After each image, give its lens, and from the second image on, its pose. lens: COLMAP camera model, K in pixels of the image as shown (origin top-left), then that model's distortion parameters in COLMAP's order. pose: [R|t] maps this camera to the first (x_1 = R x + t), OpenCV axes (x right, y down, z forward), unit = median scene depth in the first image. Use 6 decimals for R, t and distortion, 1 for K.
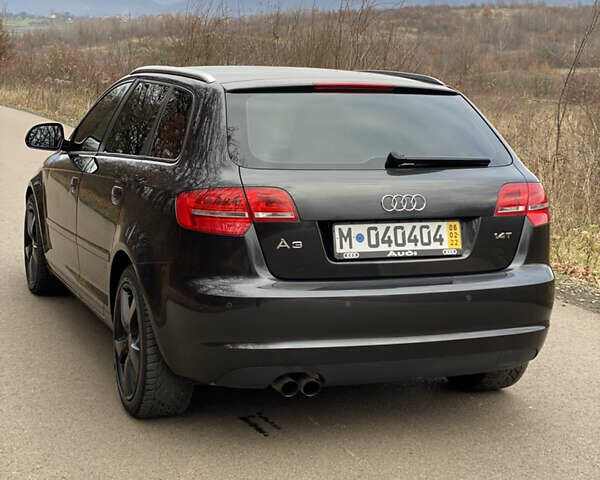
lens RADIAL K [[1215.8, 0, 301.2], [0, 1215.8, 239.7], [0, 0, 1]] dist [0.125999, 0.000000]
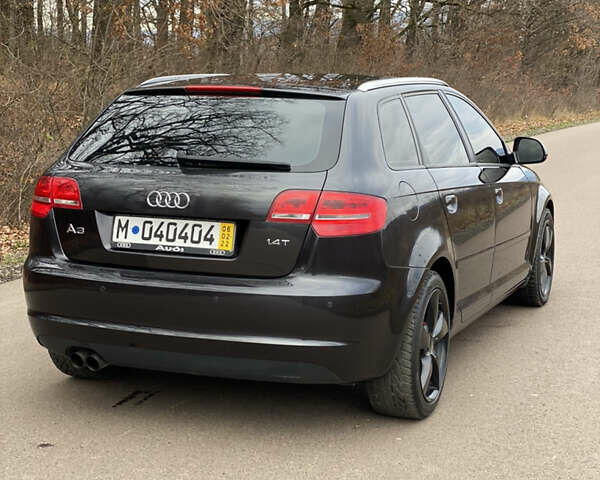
lens RADIAL K [[1215.8, 0, 299.9], [0, 1215.8, 238.8], [0, 0, 1]] dist [0.125999, 0.000000]
pose [[0.738786, 0.081125, -0.669040, 0.850804], [-0.094826, 0.995366, 0.015983, -0.023899], [0.667236, 0.051634, 0.743055, 0.299094]]
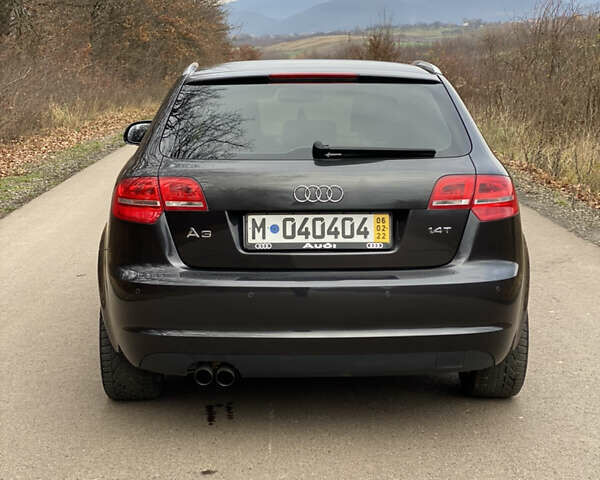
lens RADIAL K [[1215.8, 0, 302.3], [0, 1215.8, 241.2], [0, 0, 1]] dist [0.125999, 0.000000]
pose [[0.942741, 0.021966, -0.332802, 0.390248], [-0.023236, 0.999730, 0.000164, 0.007759], [0.332716, 0.007579, 0.942997, 0.076043]]
